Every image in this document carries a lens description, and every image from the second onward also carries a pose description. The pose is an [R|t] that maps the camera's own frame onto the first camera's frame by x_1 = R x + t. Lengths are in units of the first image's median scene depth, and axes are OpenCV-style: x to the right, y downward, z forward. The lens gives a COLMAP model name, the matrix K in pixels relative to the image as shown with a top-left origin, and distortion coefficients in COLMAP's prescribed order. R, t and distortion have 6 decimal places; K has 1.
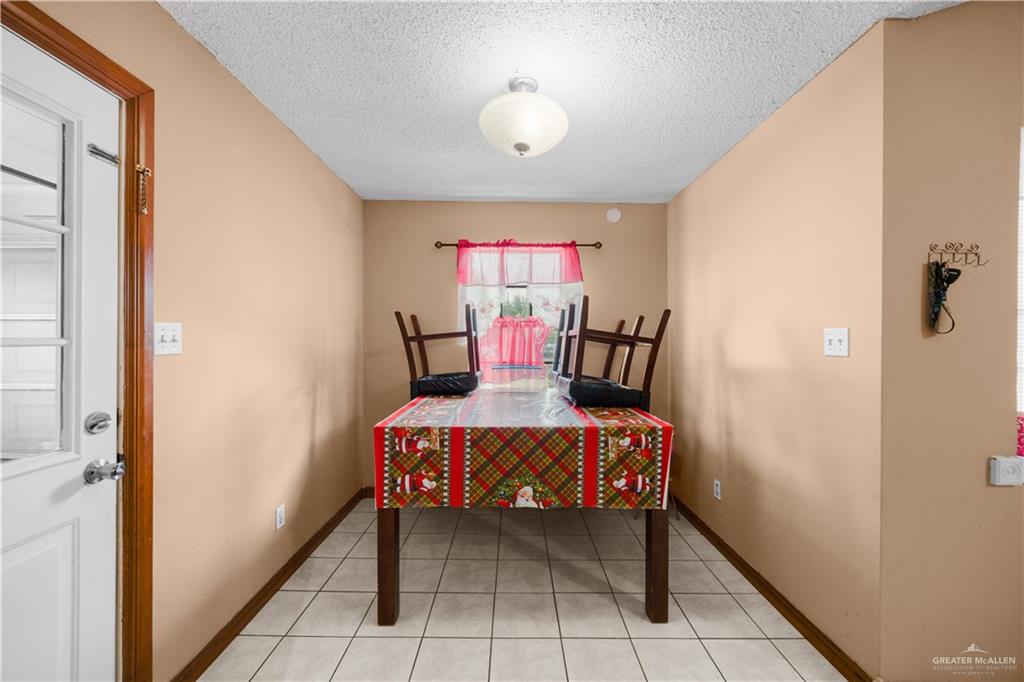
lens RADIAL K [[395.1, 0, 512.0], [0, 395.1, 341.0], [0, 0, 1]] dist [0.000511, 0.000008]
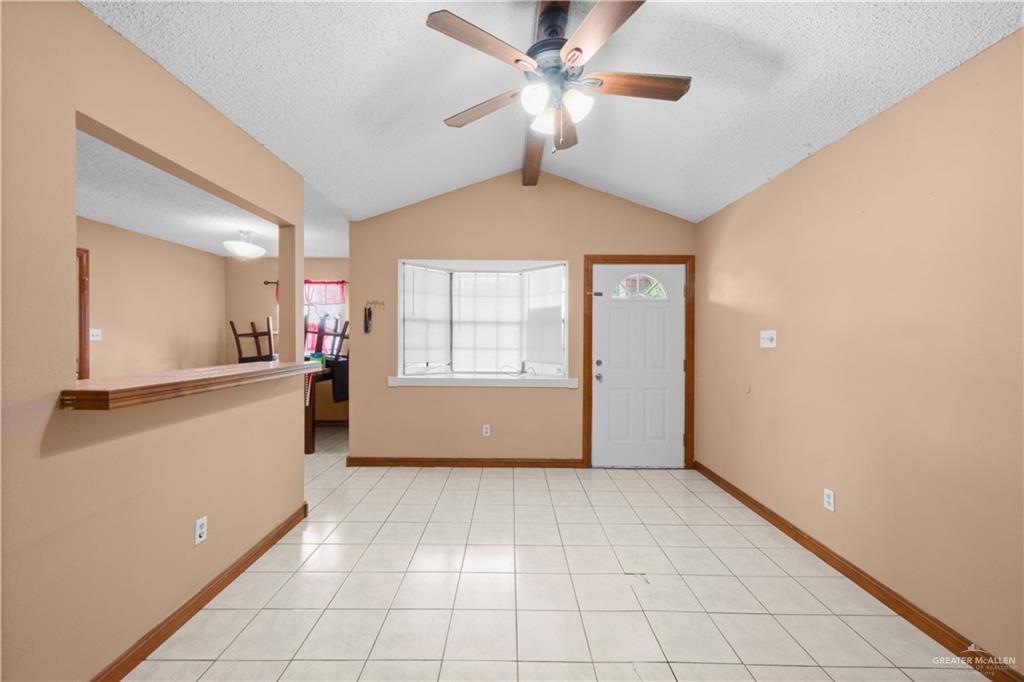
lens RADIAL K [[404.0, 0, 512.0], [0, 404.0, 341.0], [0, 0, 1]] dist [-0.001117, -0.000083]
pose [[0.999988, -0.001088, -0.004799, 1.255204], [0.001116, 0.999981, 0.006009, 0.013728], [0.004793, -0.006014, 0.999970, -1.107220]]
